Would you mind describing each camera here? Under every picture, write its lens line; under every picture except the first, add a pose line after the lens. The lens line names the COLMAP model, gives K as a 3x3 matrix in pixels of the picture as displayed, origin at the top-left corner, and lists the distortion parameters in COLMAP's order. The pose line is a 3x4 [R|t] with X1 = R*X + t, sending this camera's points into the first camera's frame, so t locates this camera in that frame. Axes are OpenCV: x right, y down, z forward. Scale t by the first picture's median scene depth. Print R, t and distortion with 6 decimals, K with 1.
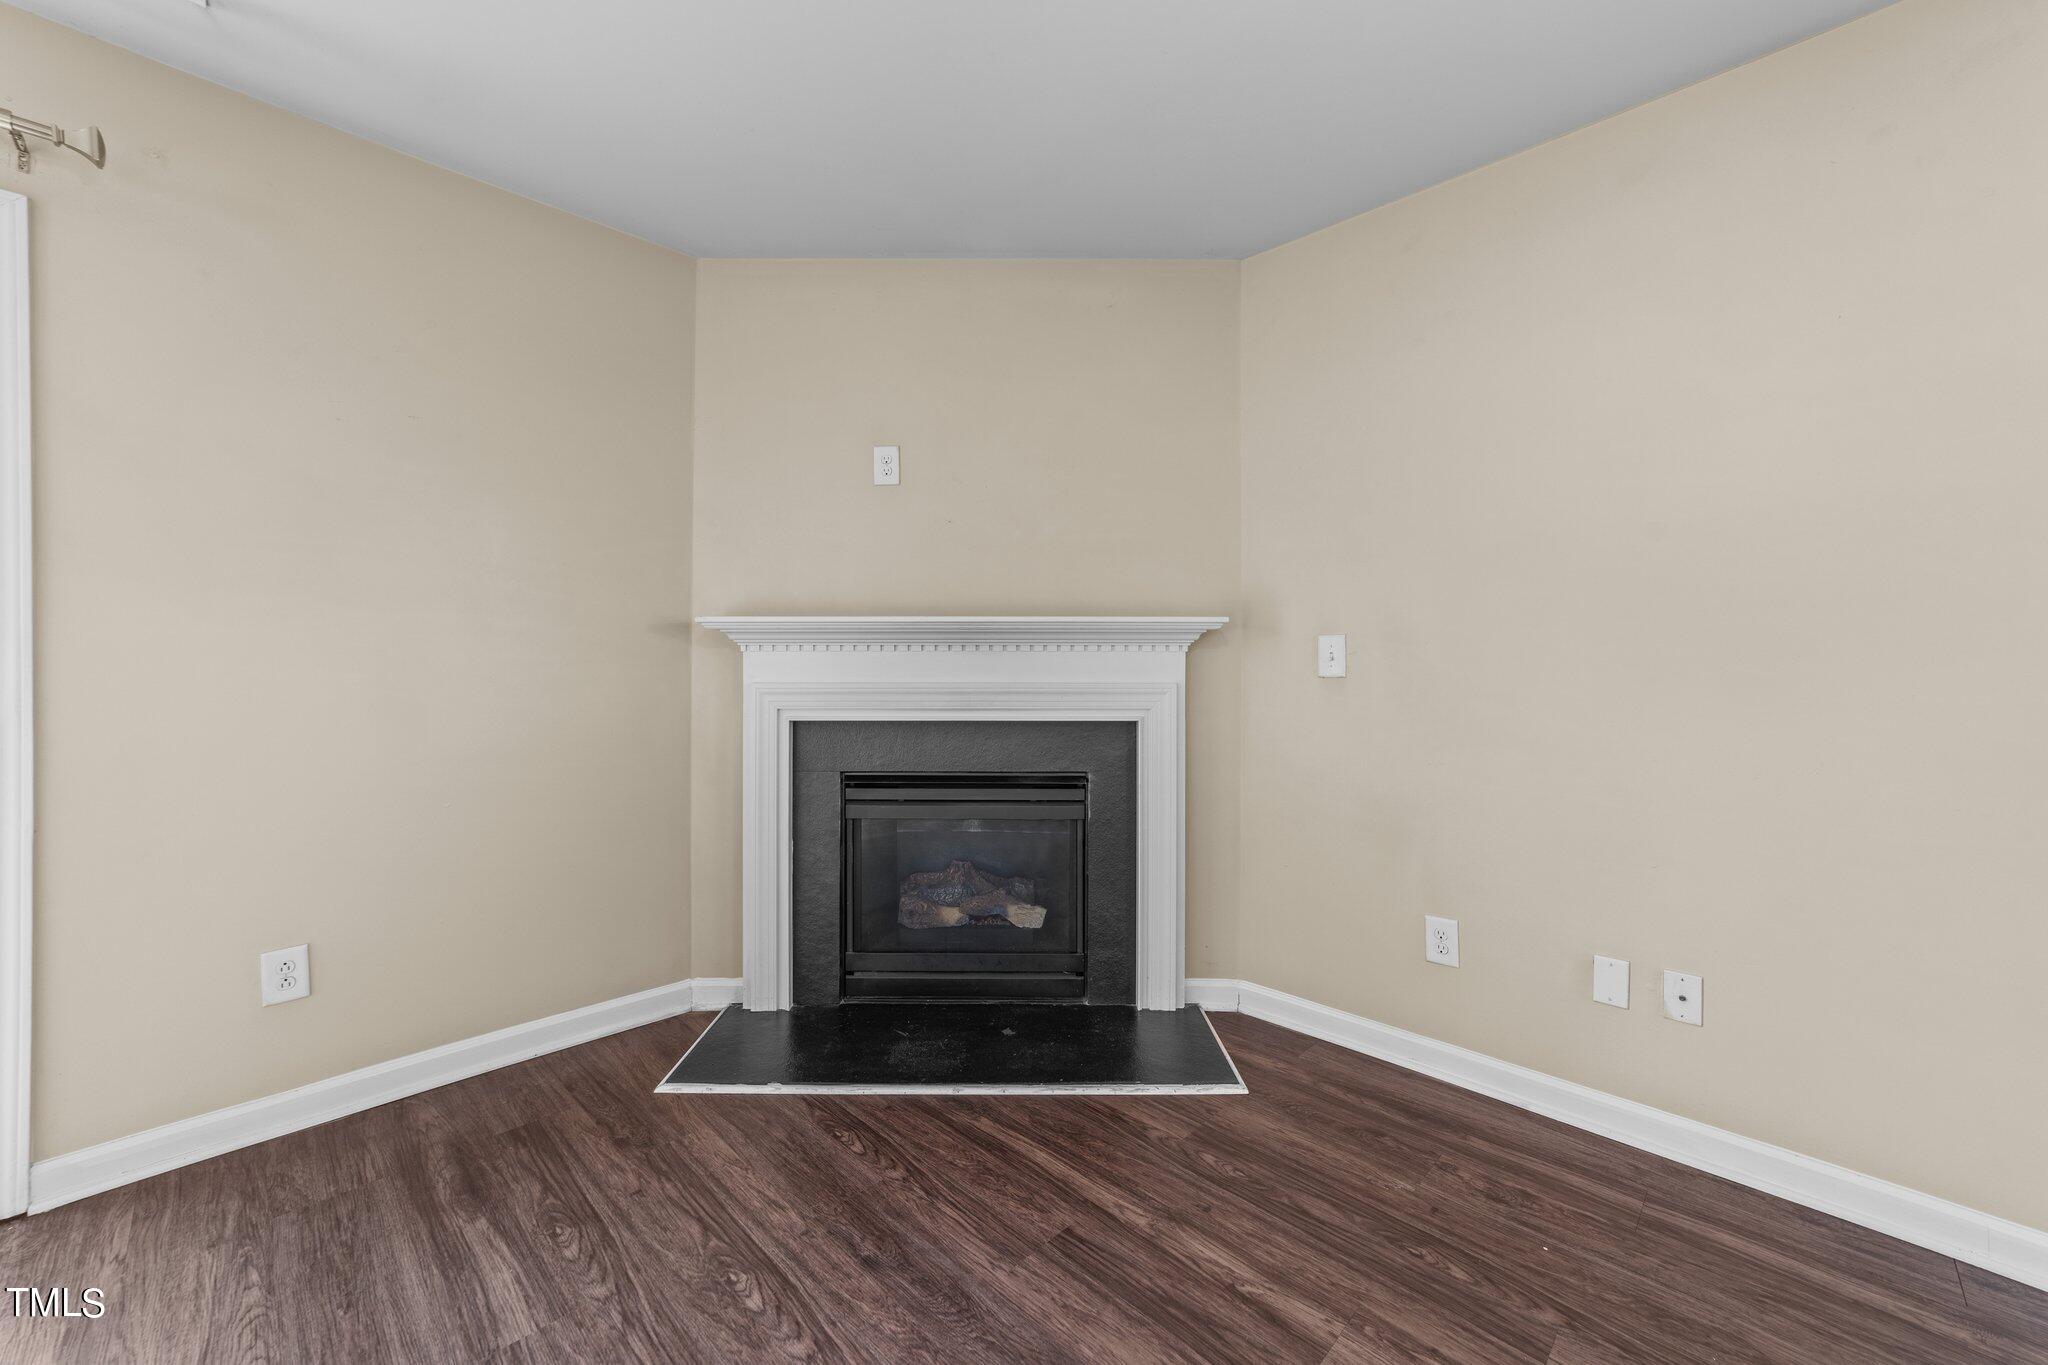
lens RADIAL K [[794.3, 0, 1023.3], [0, 794.3, 665.8], [0, 0, 1]] dist [-0.003940, 0.000166]
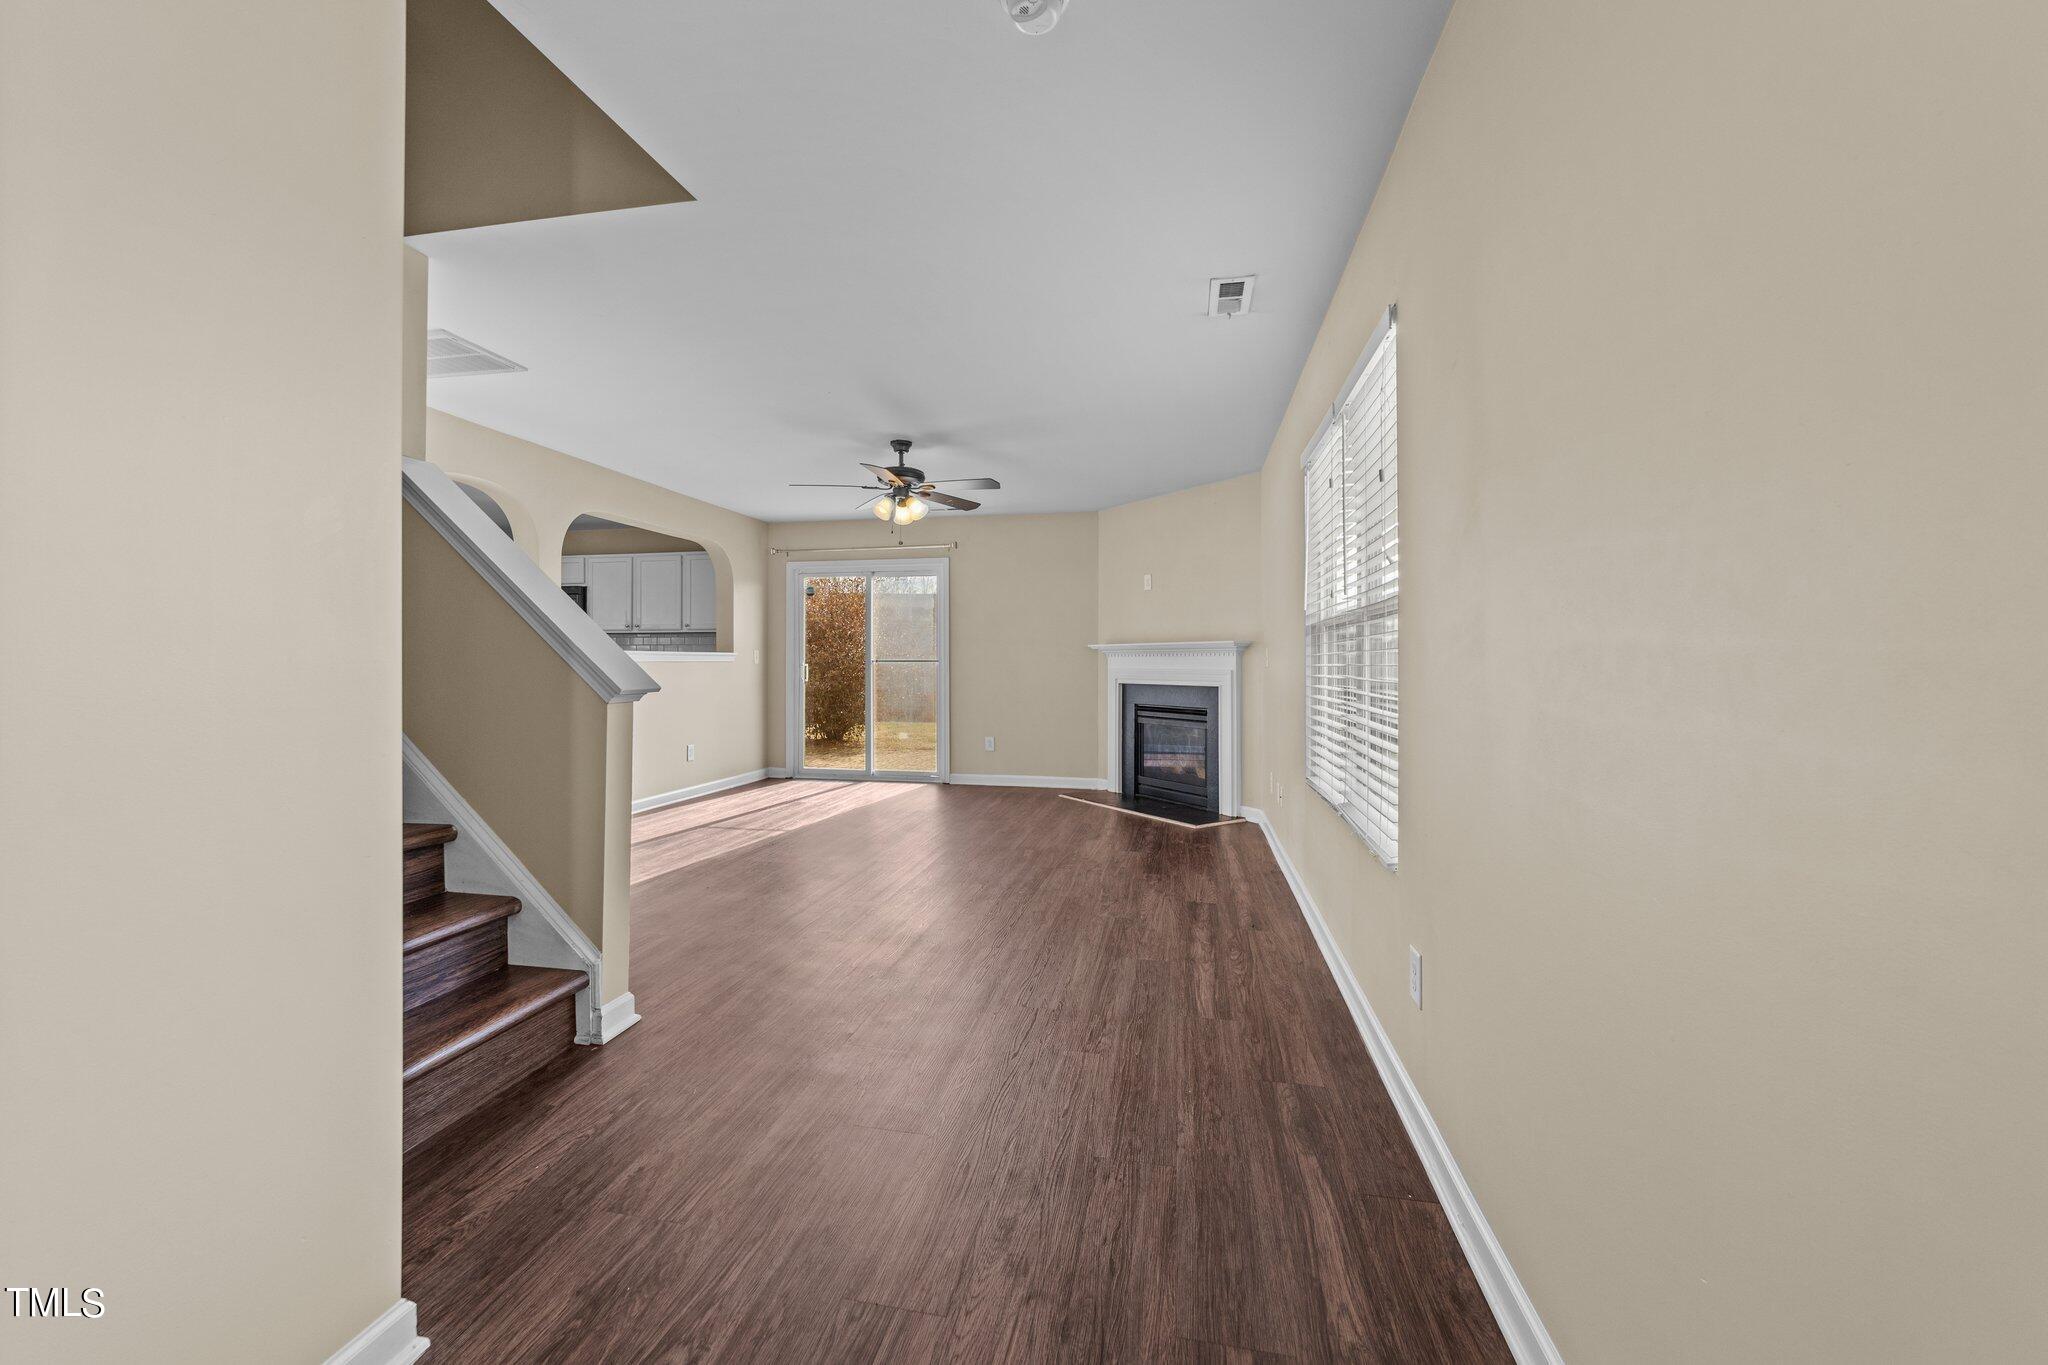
lens RADIAL K [[794.3, 0, 1023.3], [0, 794.3, 665.8], [0, 0, 1]] dist [-0.003940, 0.000166]
pose [[0.562215, 0.000465, -0.826991, 1.718008], [-0.016397, 0.999810, -0.010585, 0.045815], [0.826828, 0.019511, 0.562116, -0.746489]]
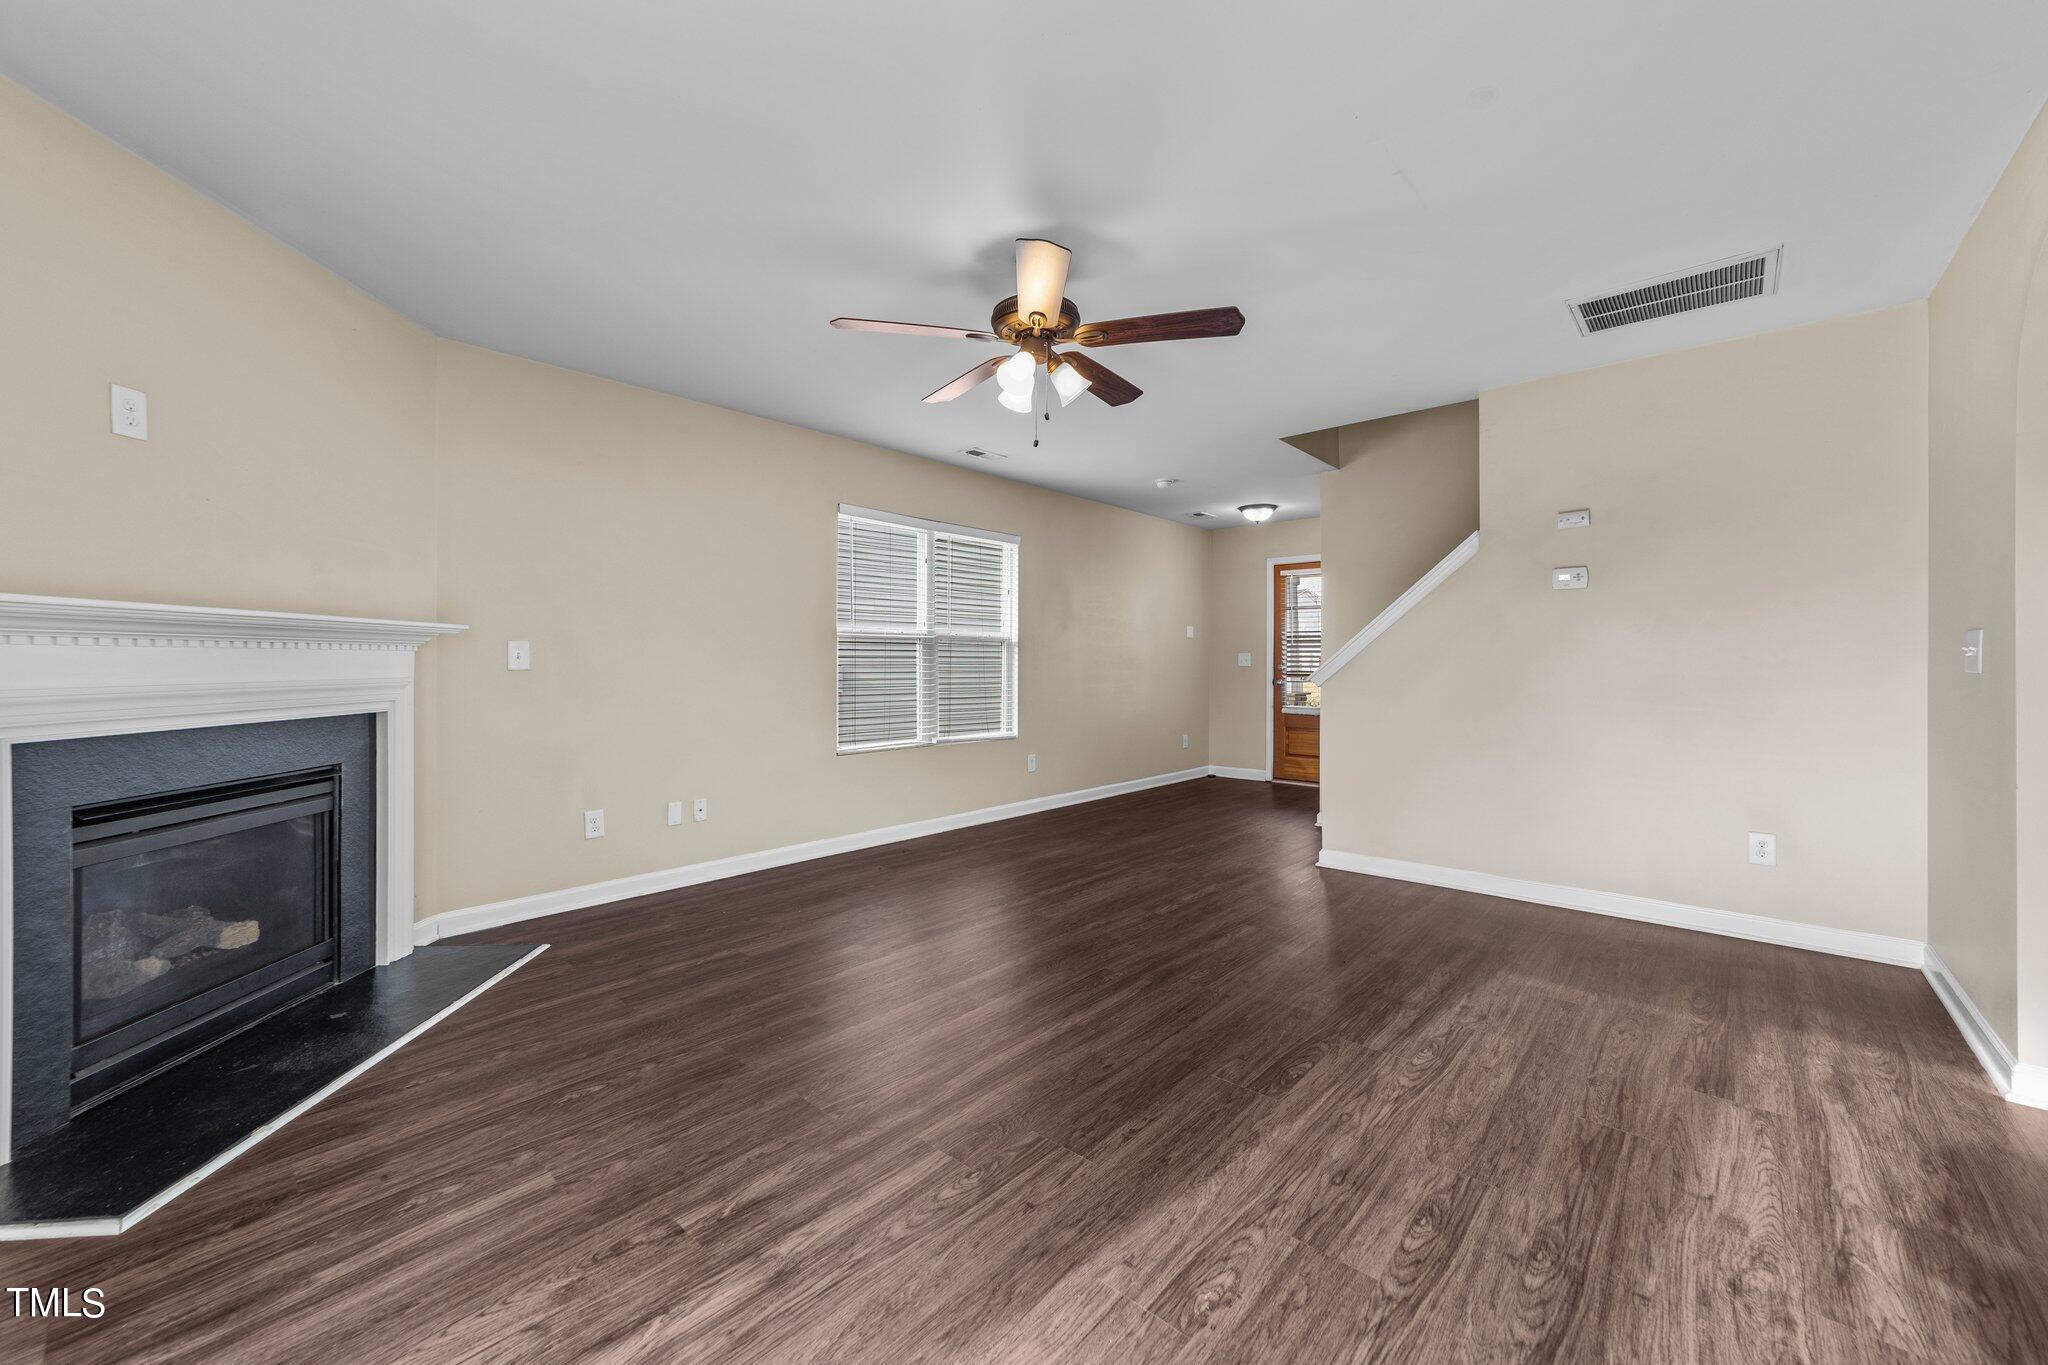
lens RADIAL K [[794.3, 0, 1023.3], [0, 794.3, 665.8], [0, 0, 1]] dist [-0.003940, 0.000166]
pose [[-0.058648, -0.007648, 0.998249, -1.038009], [0.001001, 0.999970, 0.007720, -0.003858], [-0.998278, 0.001452, -0.058638, 0.154626]]
